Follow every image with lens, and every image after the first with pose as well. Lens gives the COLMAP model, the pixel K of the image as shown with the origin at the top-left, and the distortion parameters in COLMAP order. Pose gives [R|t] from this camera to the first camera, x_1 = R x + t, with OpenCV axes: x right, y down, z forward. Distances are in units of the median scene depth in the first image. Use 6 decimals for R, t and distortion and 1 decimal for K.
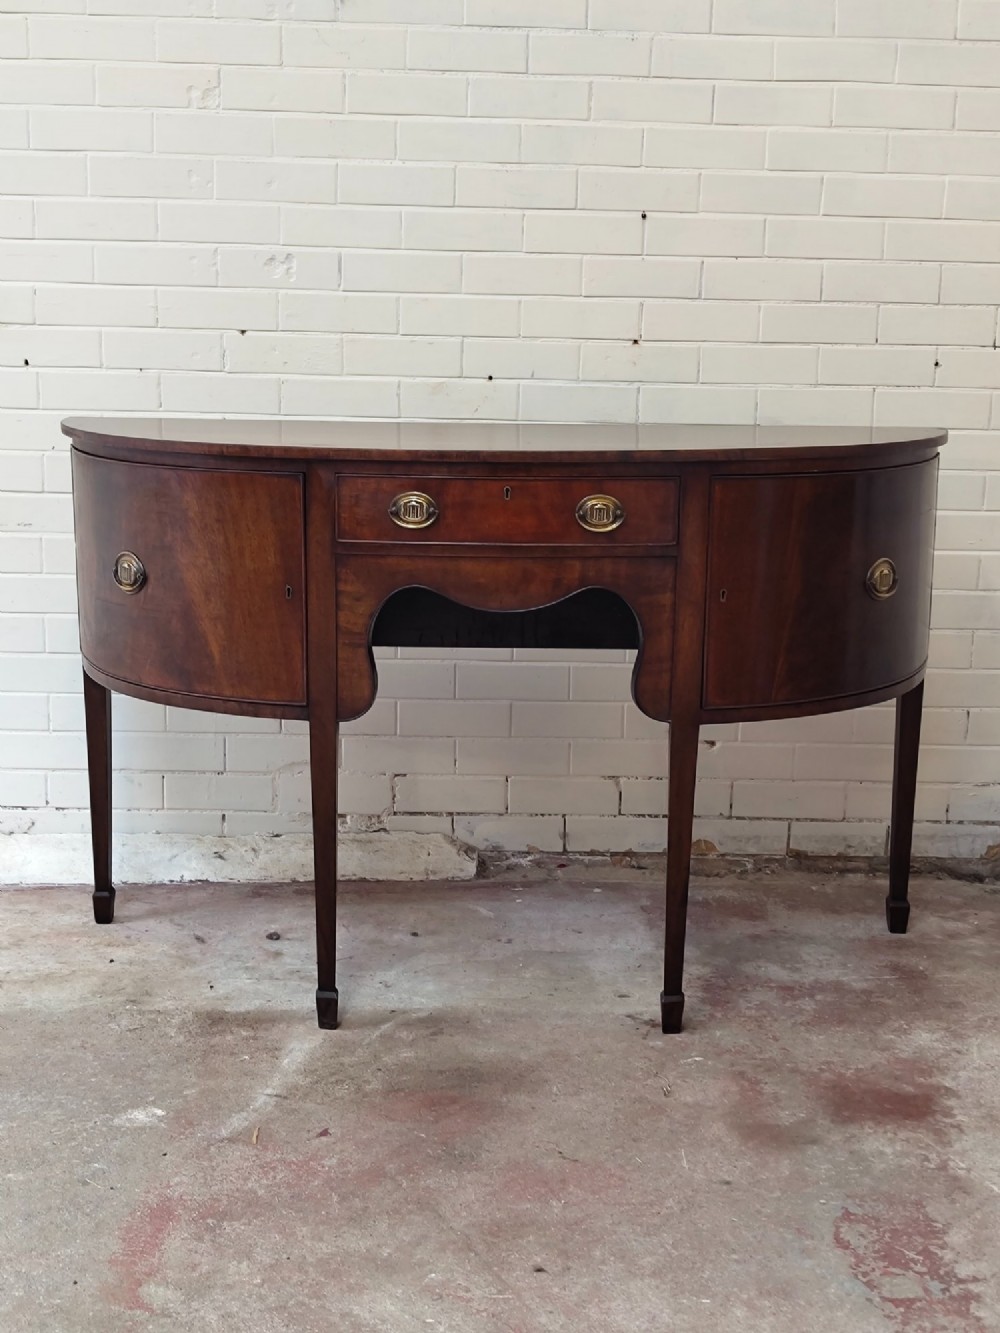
lens RADIAL K [[1865.7, 0, 507.7], [0, 1865.7, 676.6], [0, 0, 1]] dist [0.017923, 0.000000]
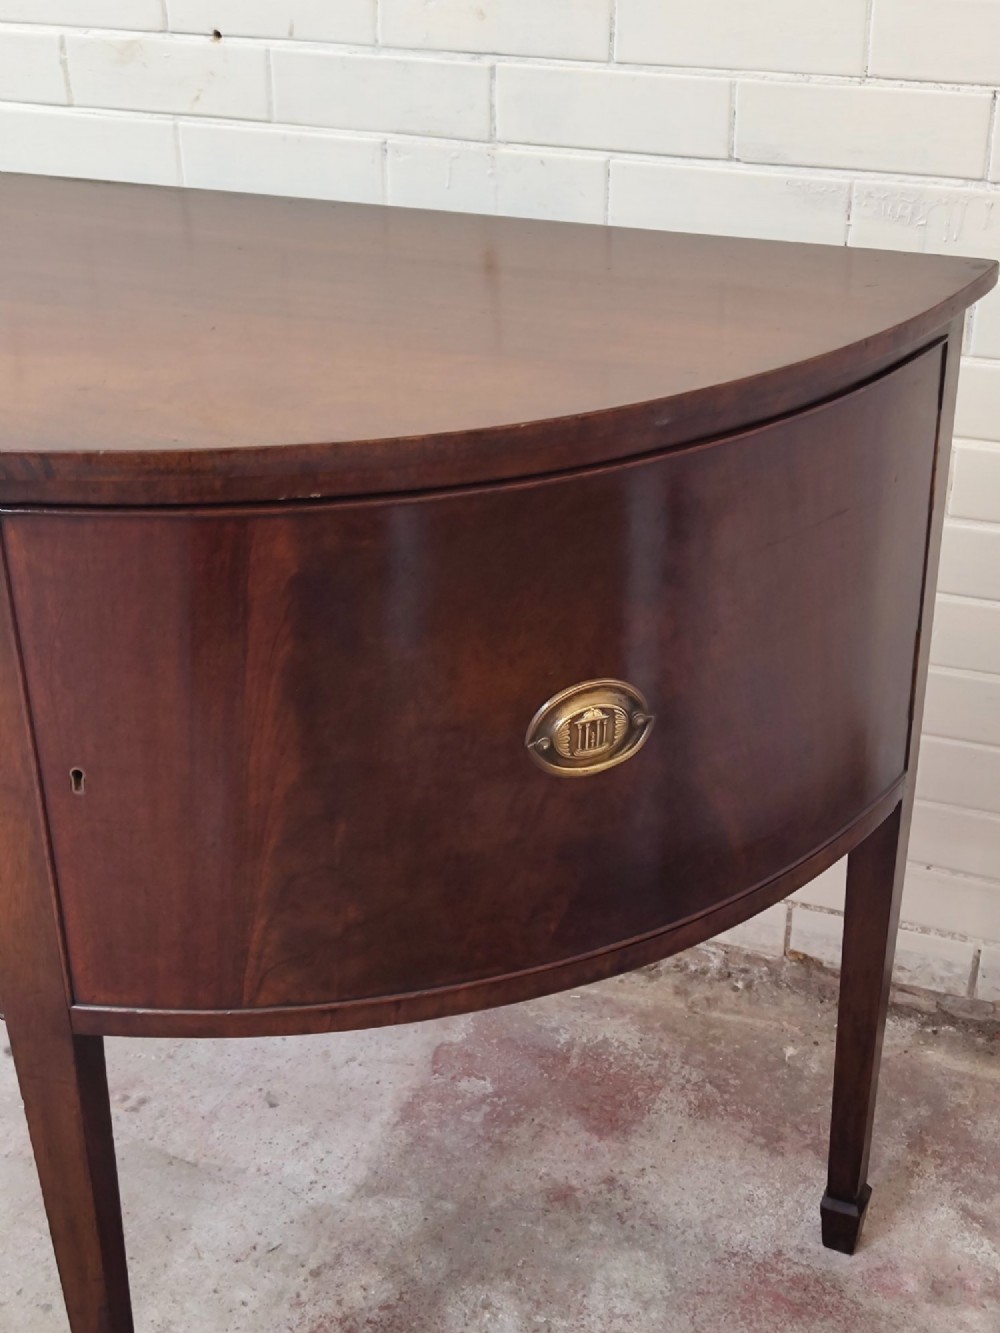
lens RADIAL K [[1865.7, 0, 506.0], [0, 1865.7, 660.3], [0, 0, 1]] dist [0.017923, 0.000000]
pose [[0.924235, 0.155383, -0.348779, 0.292999], [-0.050336, 0.955062, 0.292100, -0.165690], [0.378493, -0.252413, 0.890523, 0.591477]]
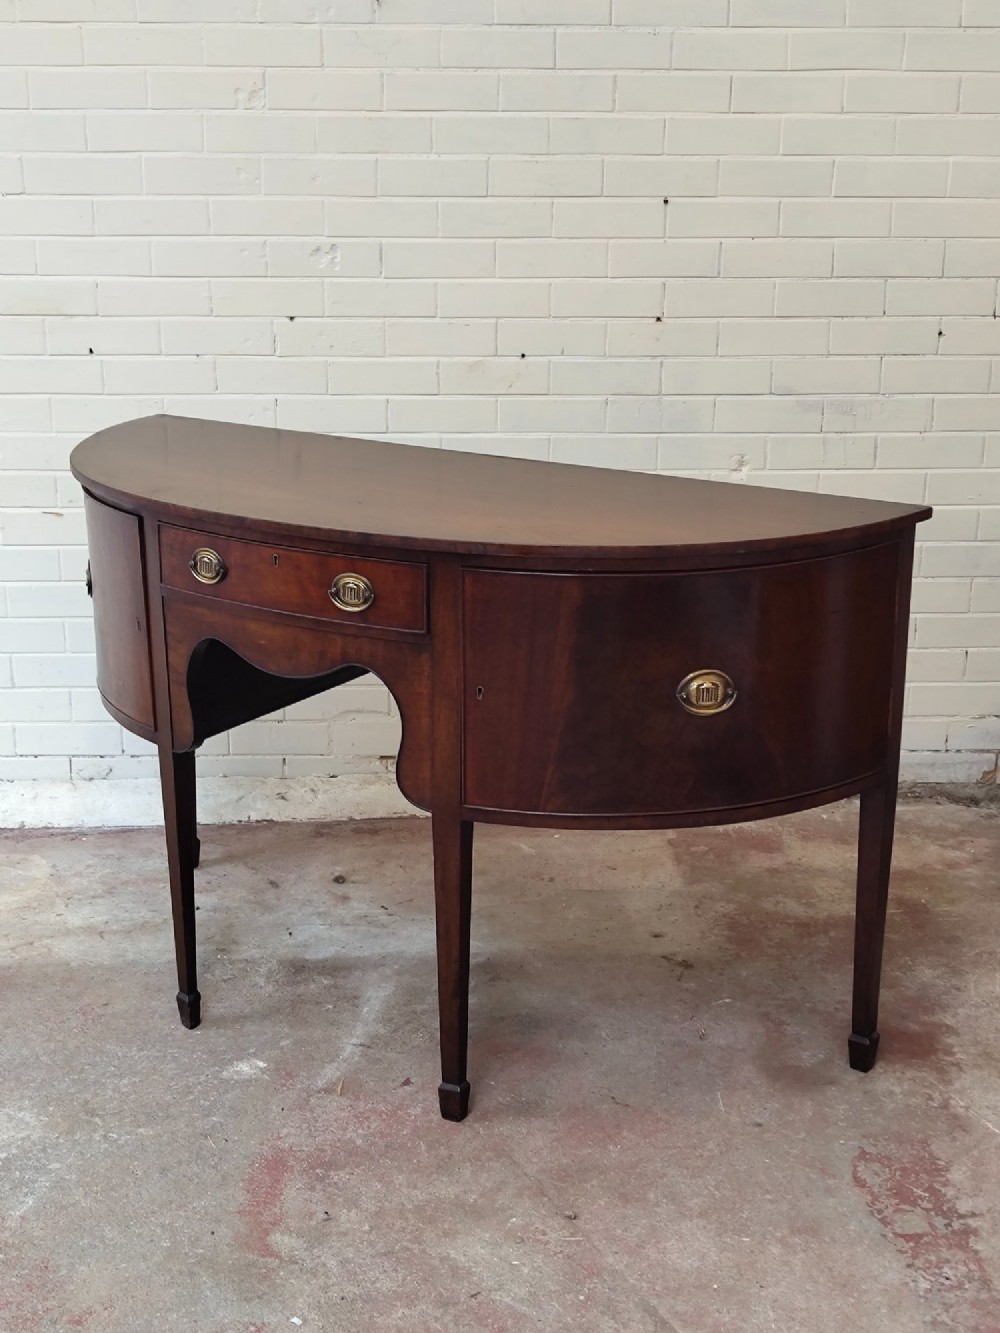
lens RADIAL K [[1865.7, 0, 492.0], [0, 1865.7, 679.5], [0, 0, 1]] dist [0.017923, 0.000000]
pose [[0.999825, -0.018446, -0.003263, -0.029910], [0.018690, 0.994052, 0.107295, -0.099975], [0.001264, -0.107337, 0.994222, -0.093982]]
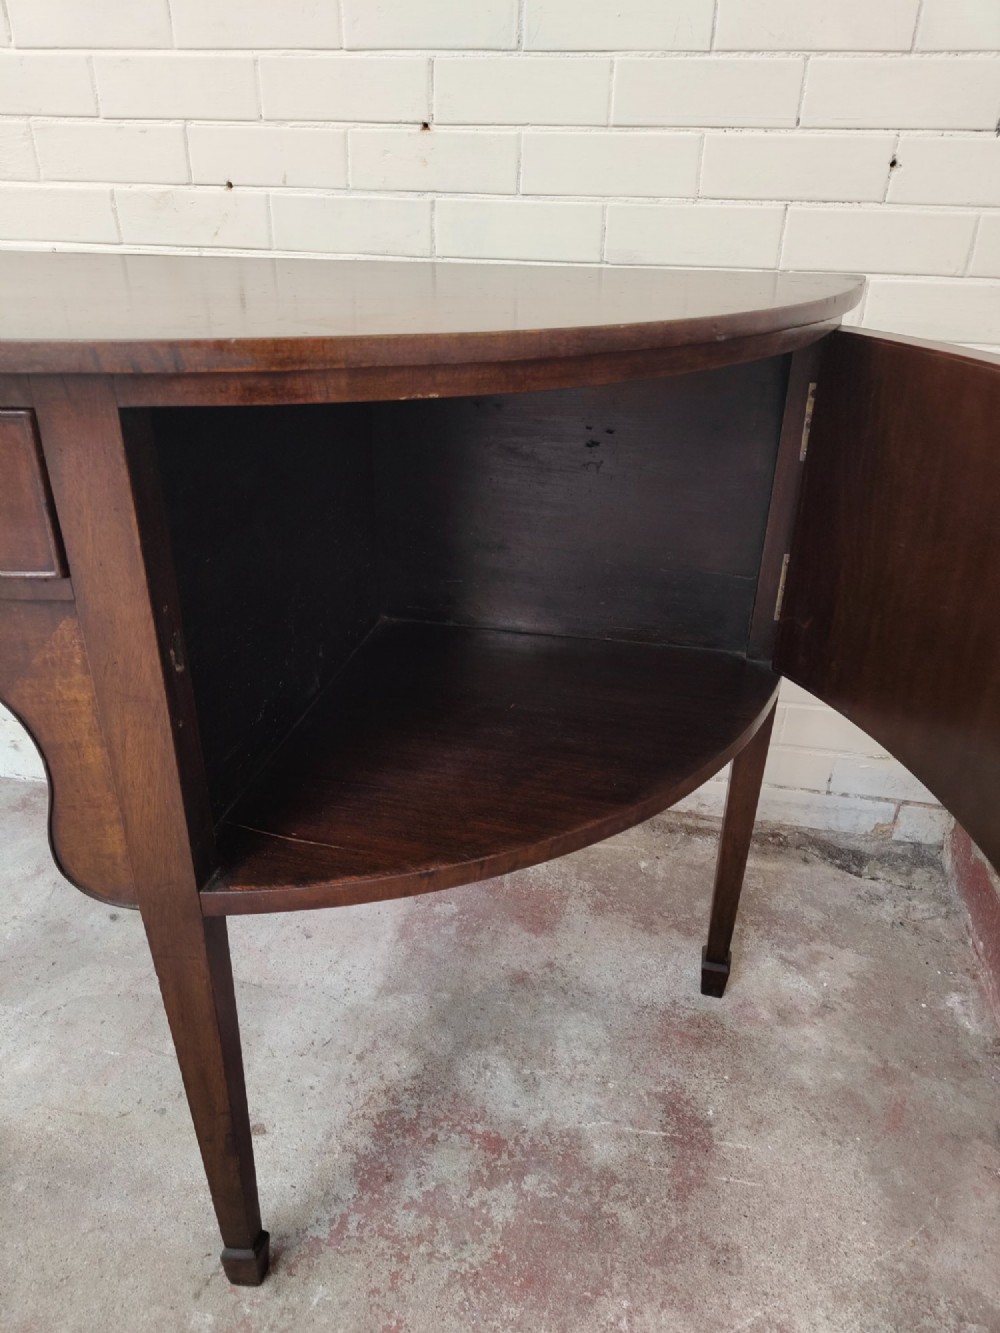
lens RADIAL K [[940.6, 0, 499.4], [0, 940.6, 659.7], [0, 0, 1]] dist [-0.013584, 0.009446]
pose [[0.978085, 0.095106, -0.185213, 0.193206], [-0.041157, 0.960338, 0.275784, -0.098156], [0.204096, -0.262118, 0.943207, 0.701189]]
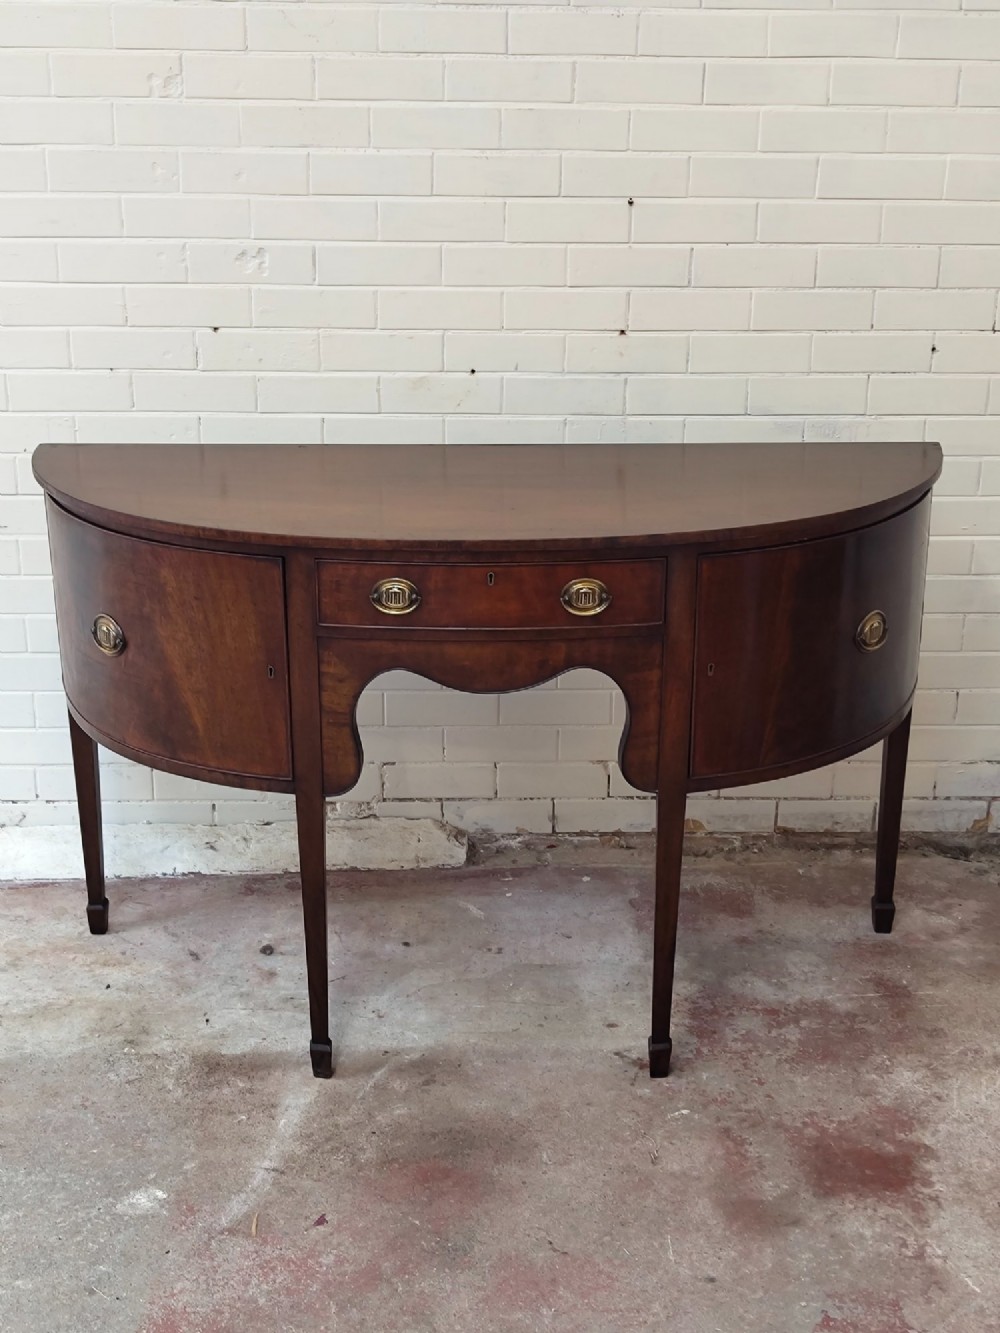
lens RADIAL K [[1865.7, 0, 504.9], [0, 1865.7, 671.5], [0, 0, 1]] dist [0.017923, 0.000000]
pose [[0.999918, -0.012670, 0.001686, 0.004114], [0.012277, 0.988717, 0.149289, -0.165945], [-0.003558, -0.149256, 0.988792, 0.020396]]
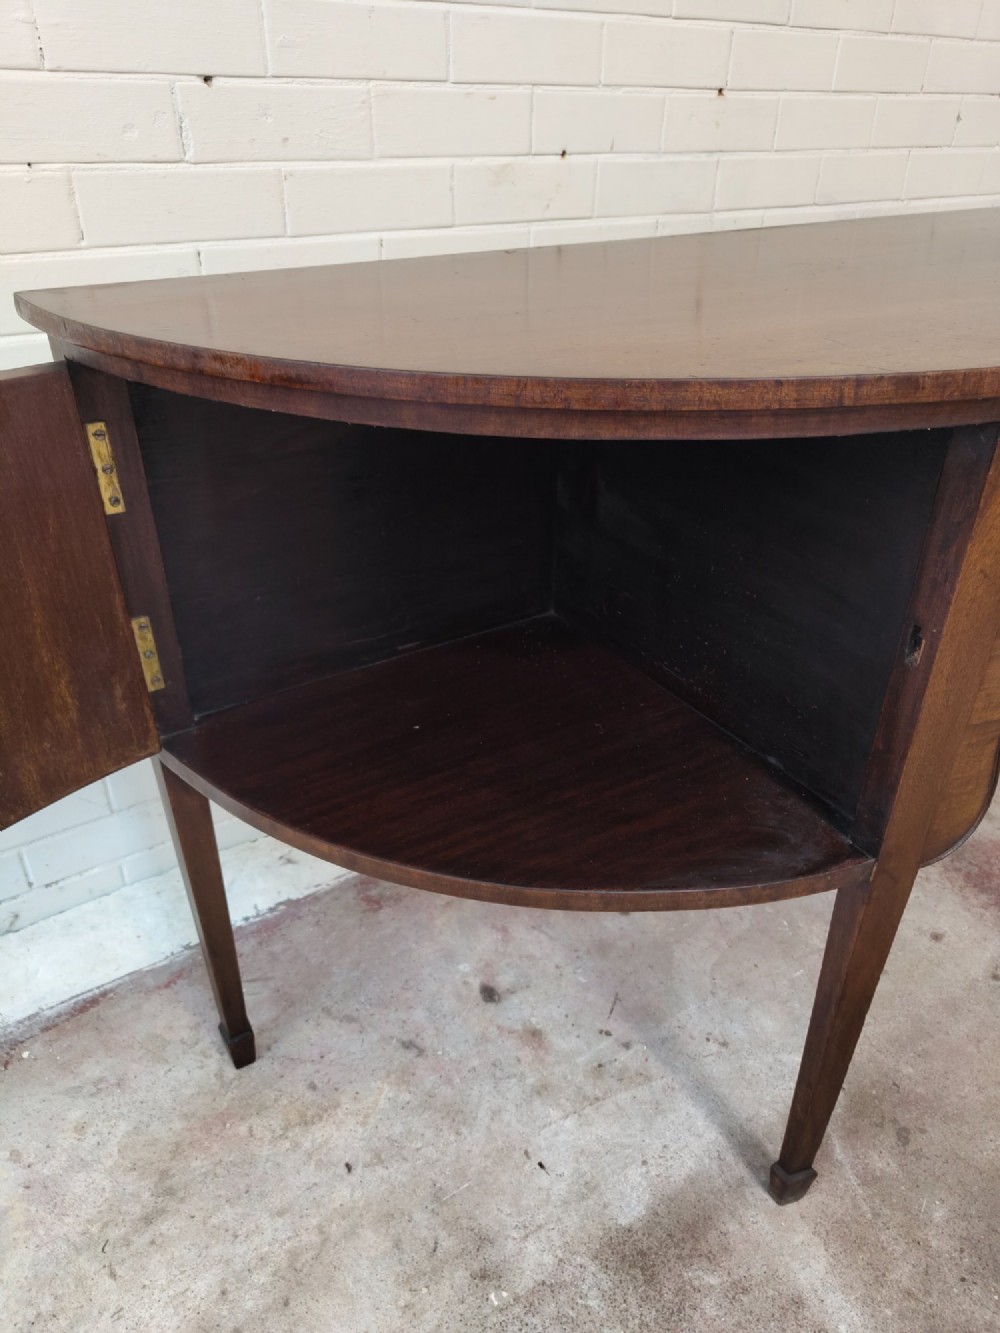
lens RADIAL K [[940.6, 0, 494.0], [0, 940.6, 676.8], [0, 0, 1]] dist [-0.013584, 0.009446]
pose [[0.851695, -0.286233, 0.438961, -0.263898], [0.117512, 0.920636, 0.372317, -0.125781], [-0.510693, -0.265518, 0.817737, 0.746941]]
